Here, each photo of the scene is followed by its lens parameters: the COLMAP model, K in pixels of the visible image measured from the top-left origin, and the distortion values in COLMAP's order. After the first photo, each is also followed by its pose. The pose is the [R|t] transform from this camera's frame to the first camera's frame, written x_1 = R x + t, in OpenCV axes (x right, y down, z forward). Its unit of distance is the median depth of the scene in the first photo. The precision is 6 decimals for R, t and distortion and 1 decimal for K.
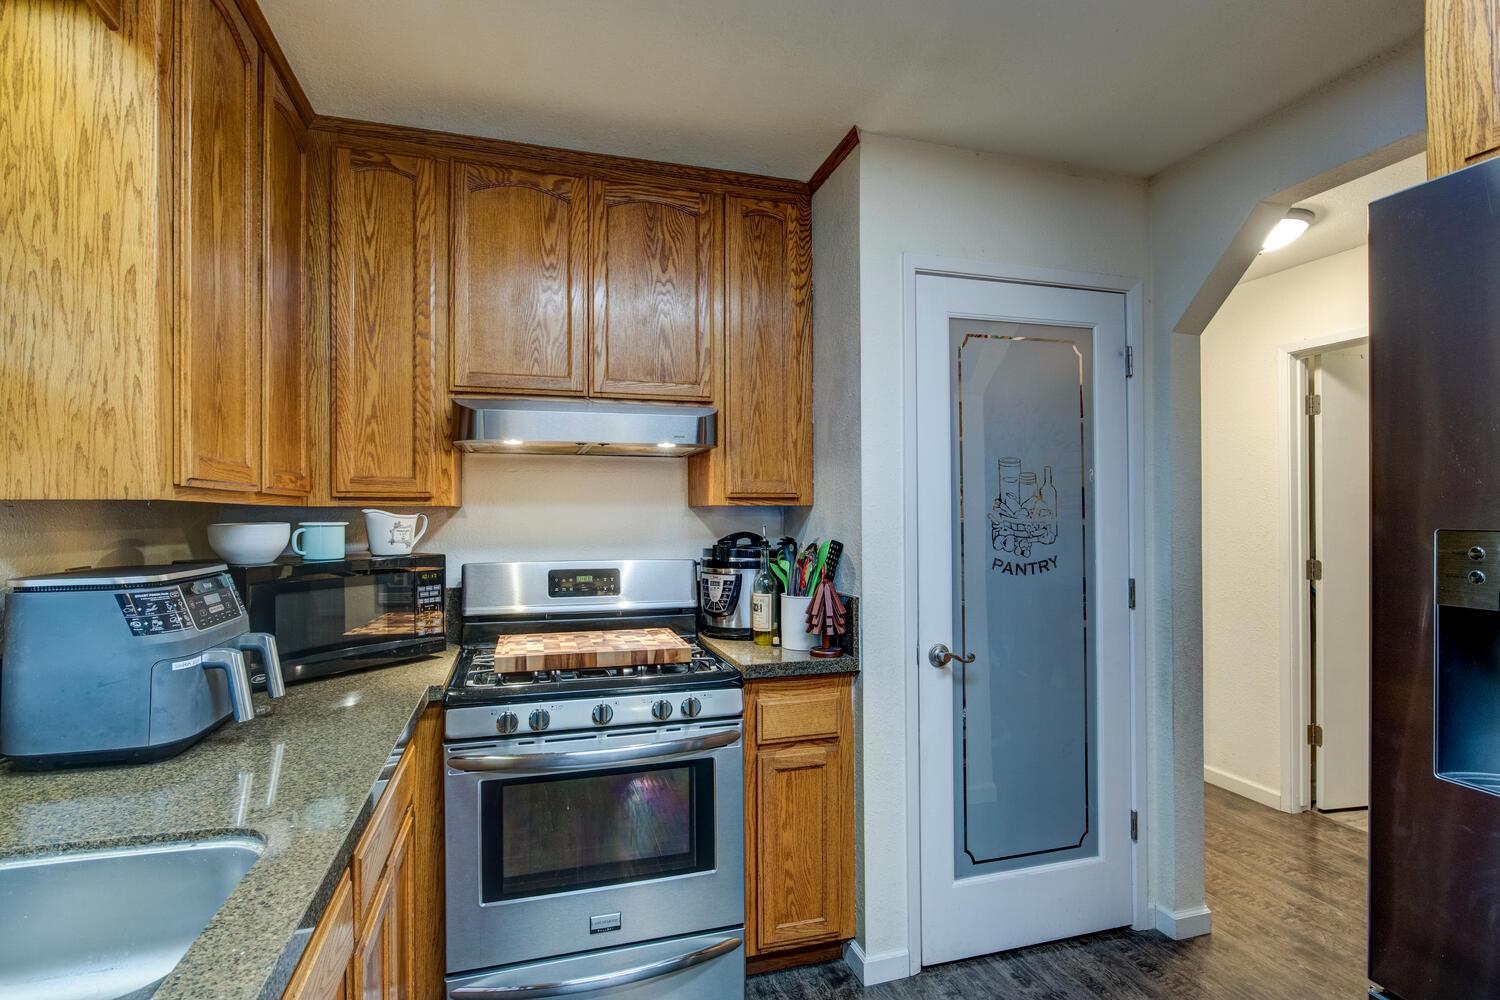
lens RADIAL K [[744.2, 0, 743.1], [0, 744.2, 509.8], [0, 0, 1]] dist [-0.006259, -0.001433]
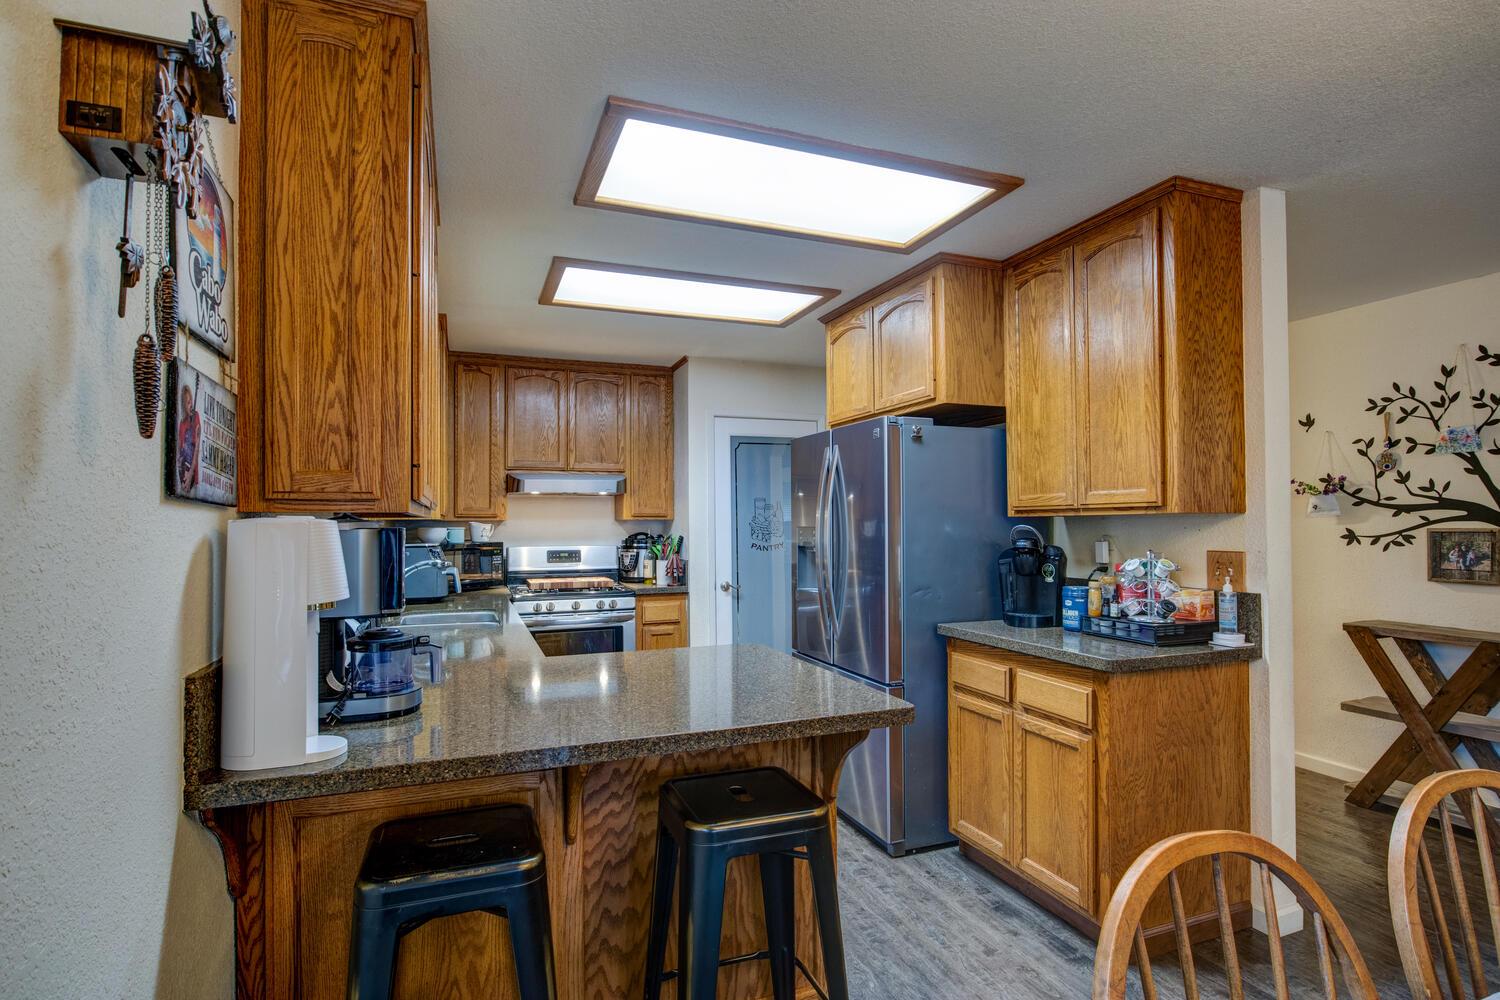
lens RADIAL K [[744.2, 0, 744.4], [0, 744.2, 514.0], [0, 0, 1]] dist [-0.006259, -0.001433]
pose [[0.997190, -0.000618, 0.074906, 0.157103], [0.001203, 0.999969, -0.007762, -0.005622], [-0.074899, 0.007831, 0.997160, -1.292857]]
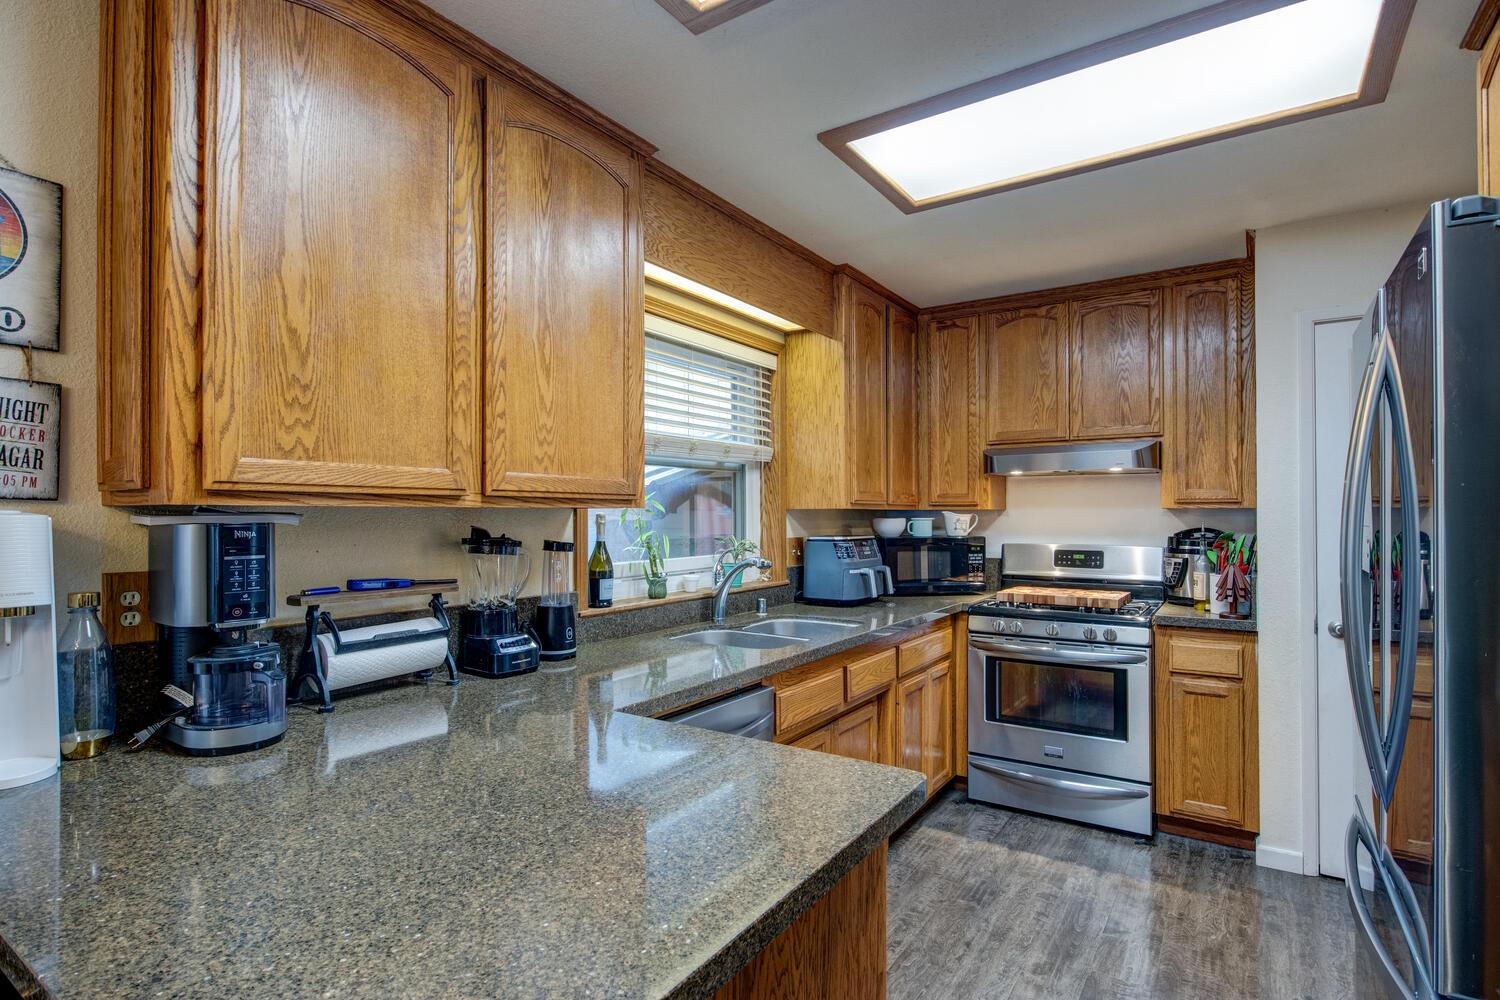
lens RADIAL K [[744.2, 0, 746.4], [0, 744.2, 511.9], [0, 0, 1]] dist [-0.006259, -0.001433]
pose [[0.633032, 0.001023, -0.774125, 0.610330], [0.003187, 0.999987, 0.003928, -0.007625], [0.774119, -0.004954, 0.633020, -0.560818]]
